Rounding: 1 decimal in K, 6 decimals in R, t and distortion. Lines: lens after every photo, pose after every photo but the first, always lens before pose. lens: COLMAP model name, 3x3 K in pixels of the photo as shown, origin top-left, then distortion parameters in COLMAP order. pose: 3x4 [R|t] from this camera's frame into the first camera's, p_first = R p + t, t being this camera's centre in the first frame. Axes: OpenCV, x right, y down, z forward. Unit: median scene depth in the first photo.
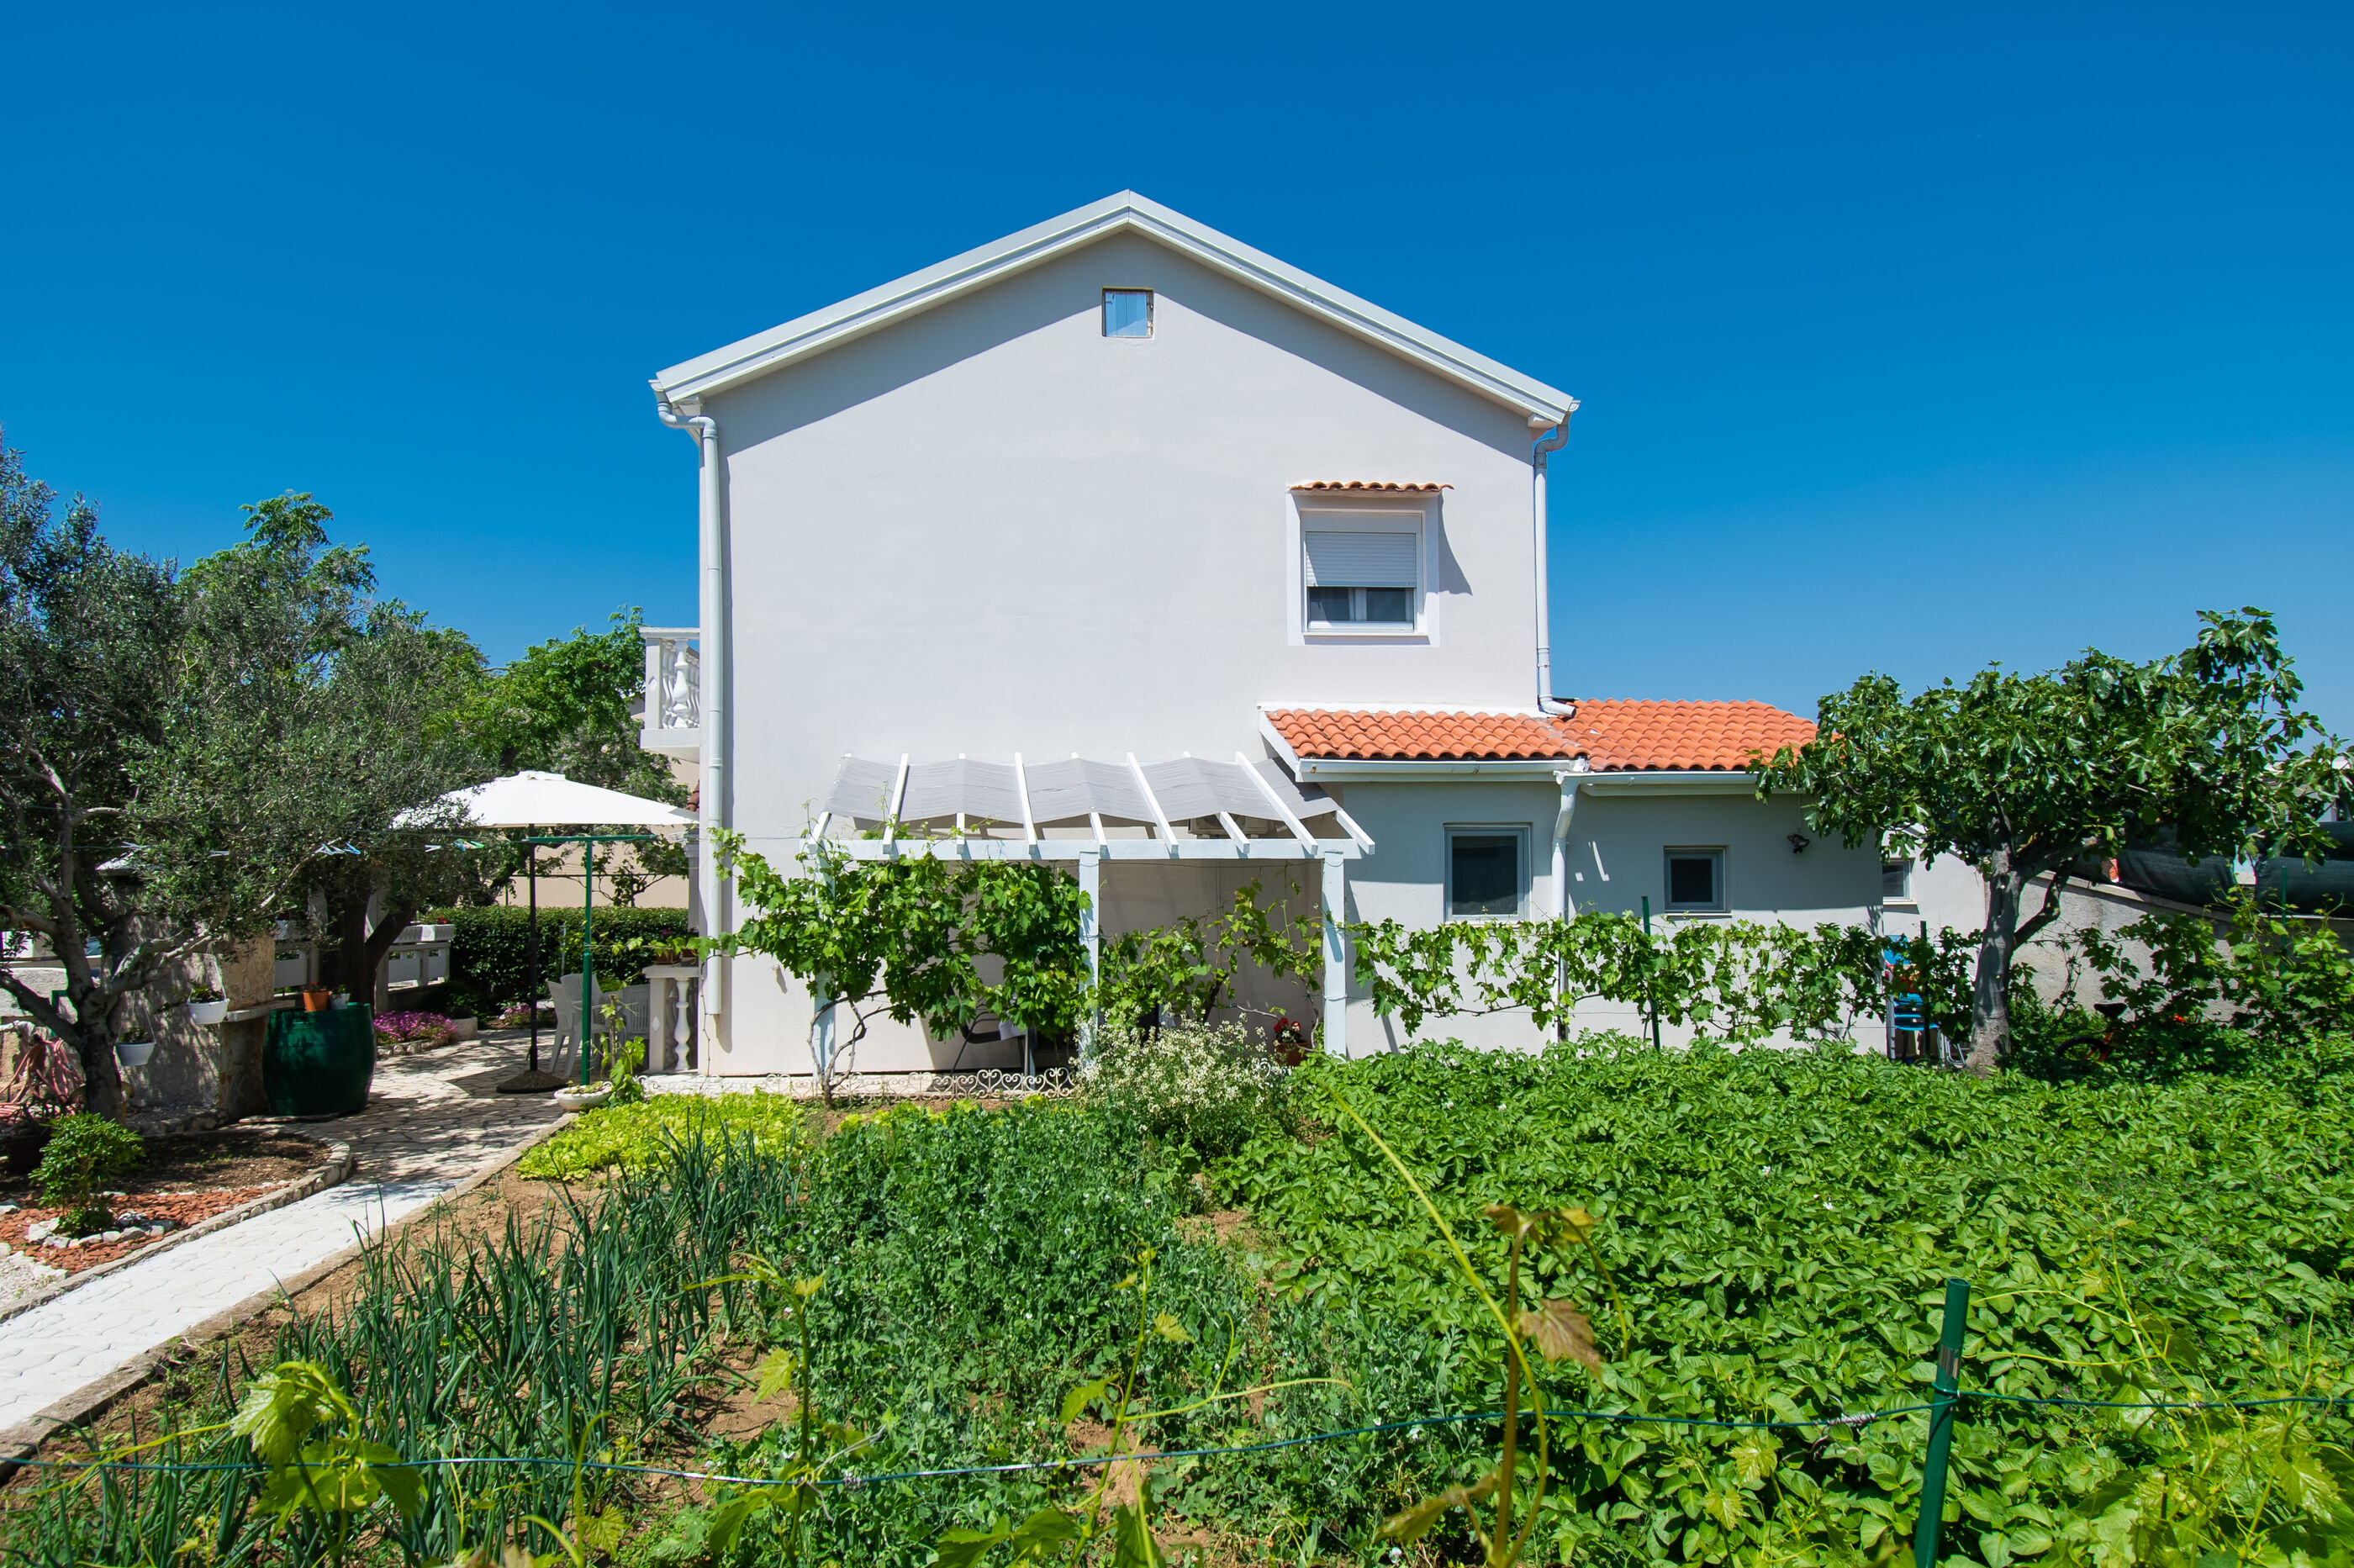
lens RADIAL K [[1469.1, 0, 1199.9], [0, 1469.1, 780.0], [0, 0, 1]] dist [-0.005377, -0.001842]
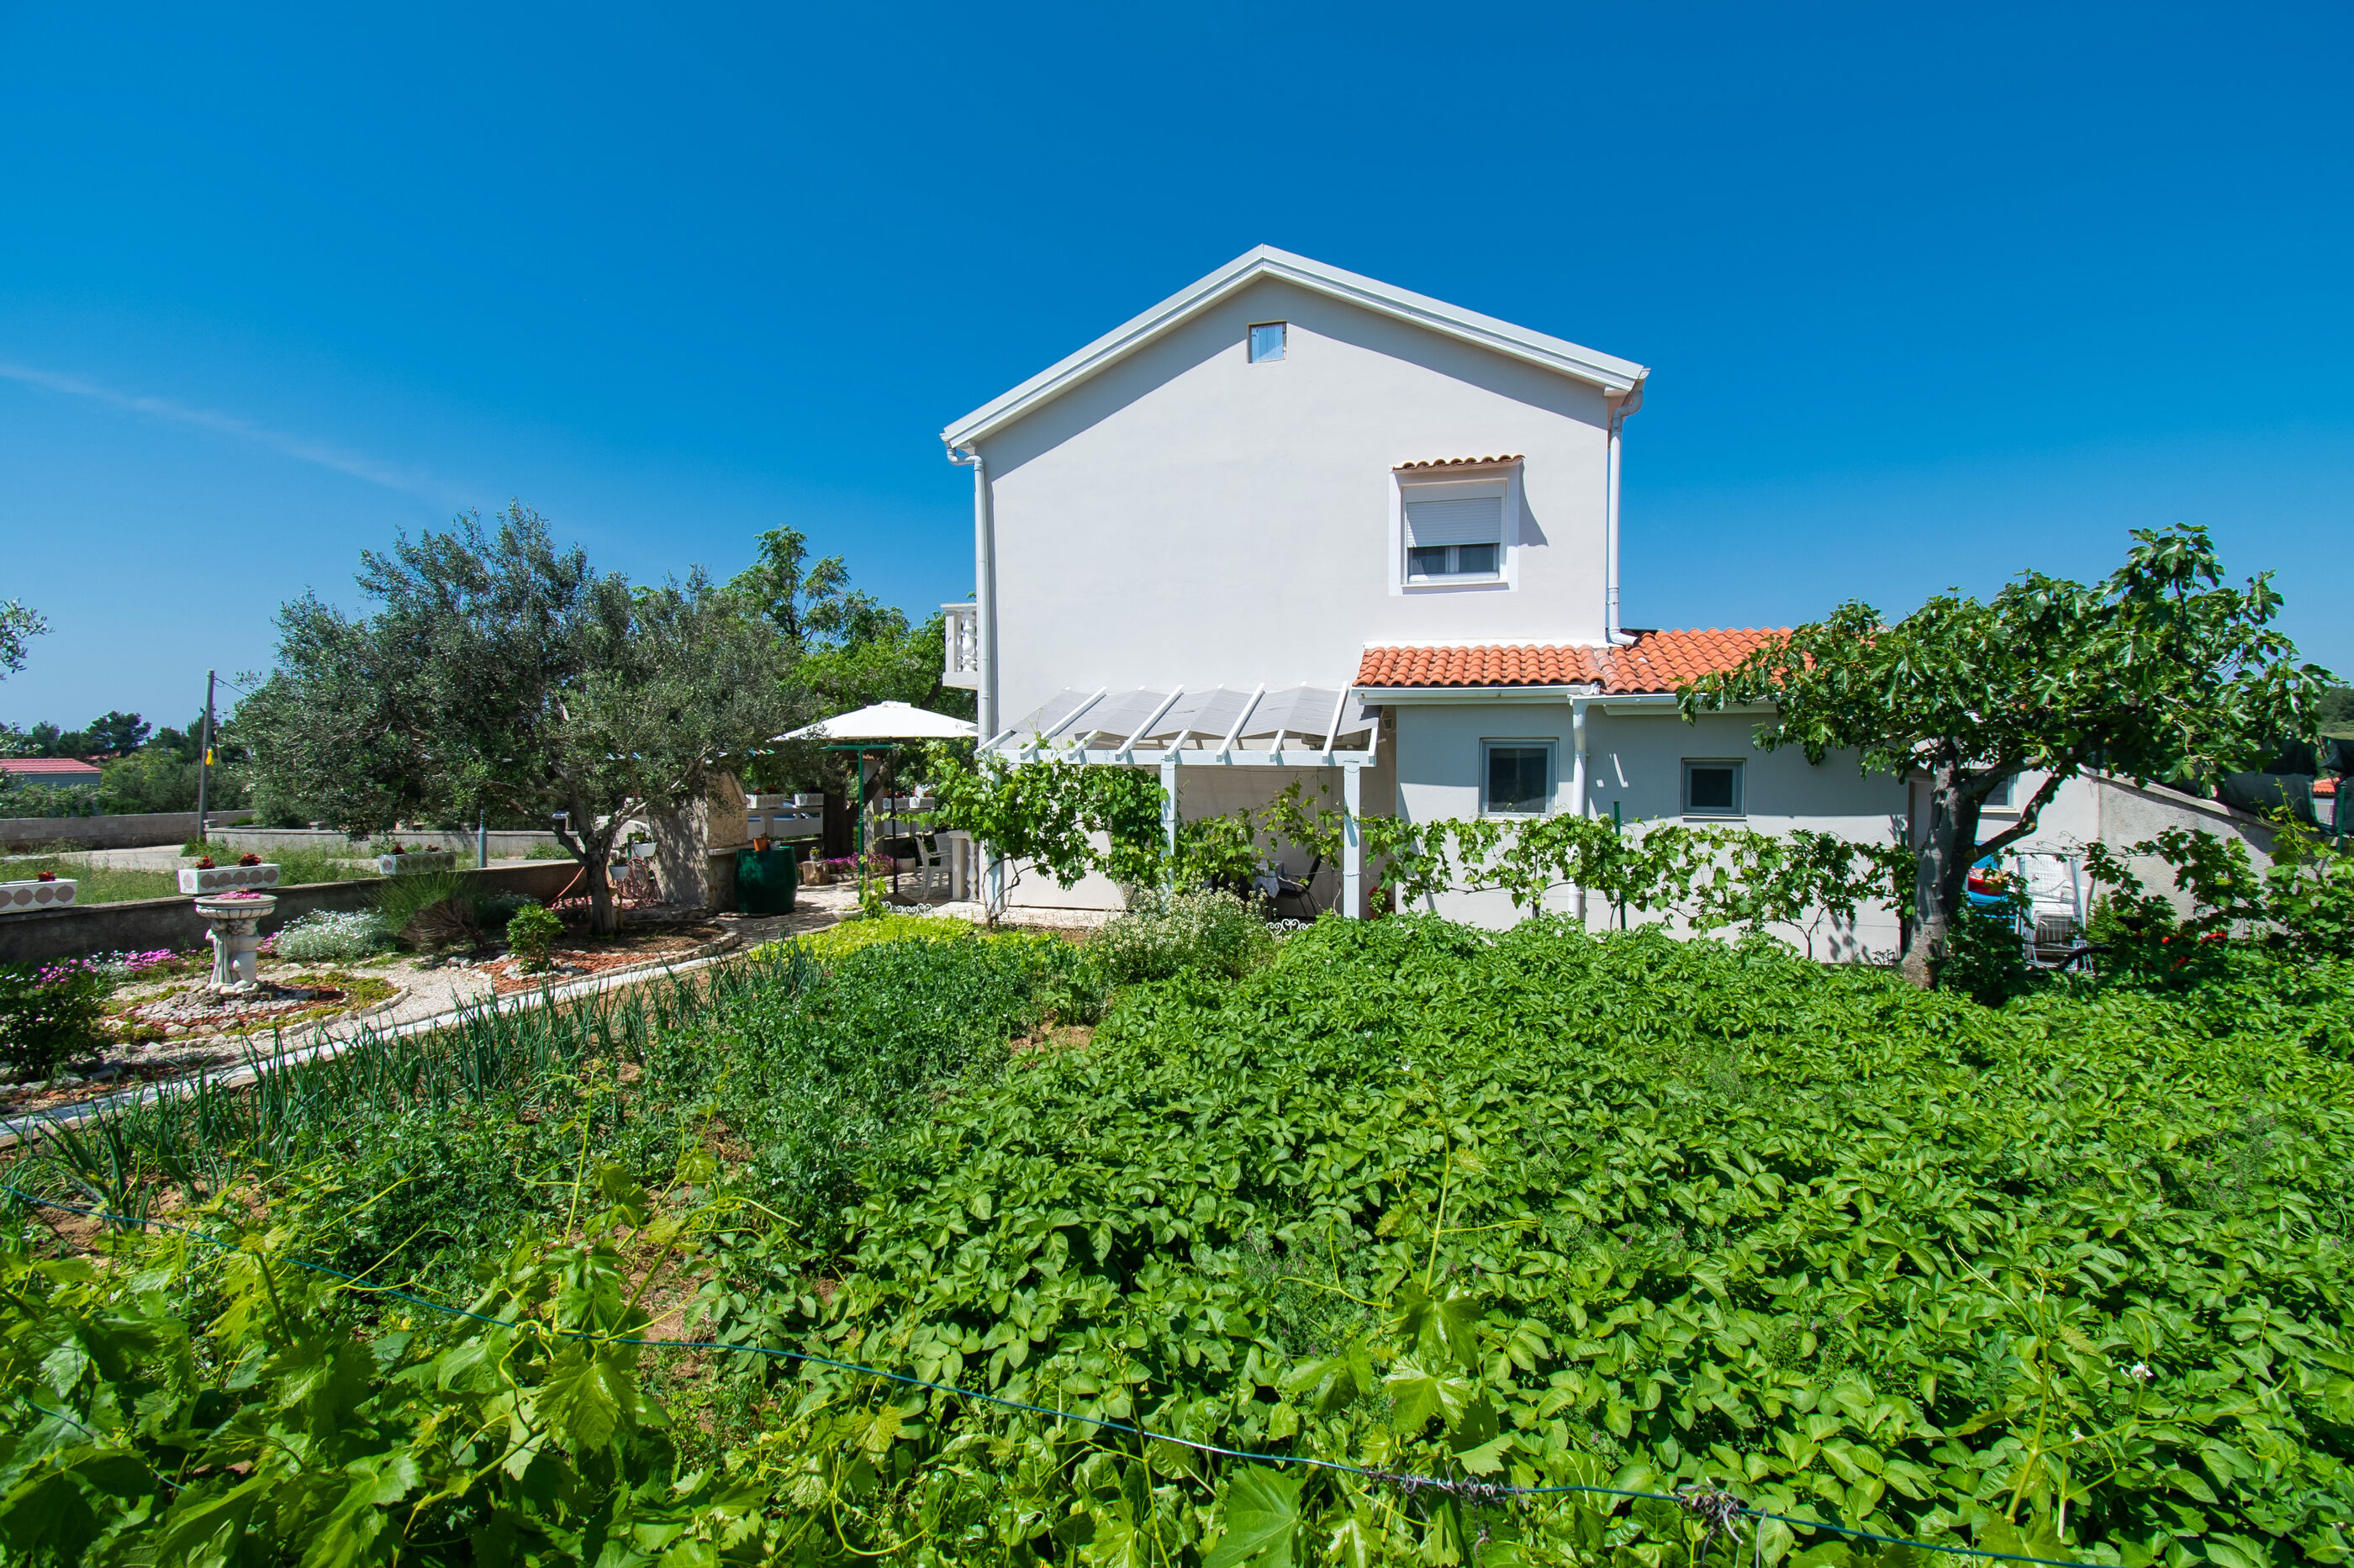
lens RADIAL K [[1093.9, 0, 1177.0], [0, 1093.9, 784.0], [0, 0, 1]] dist [0.003869, -0.009147]
pose [[0.927074, 0.018704, -0.374411, 0.272979], [0.011888, 0.996785, 0.079232, -0.007648], [0.374689, -0.077905, 0.923872, 0.052452]]
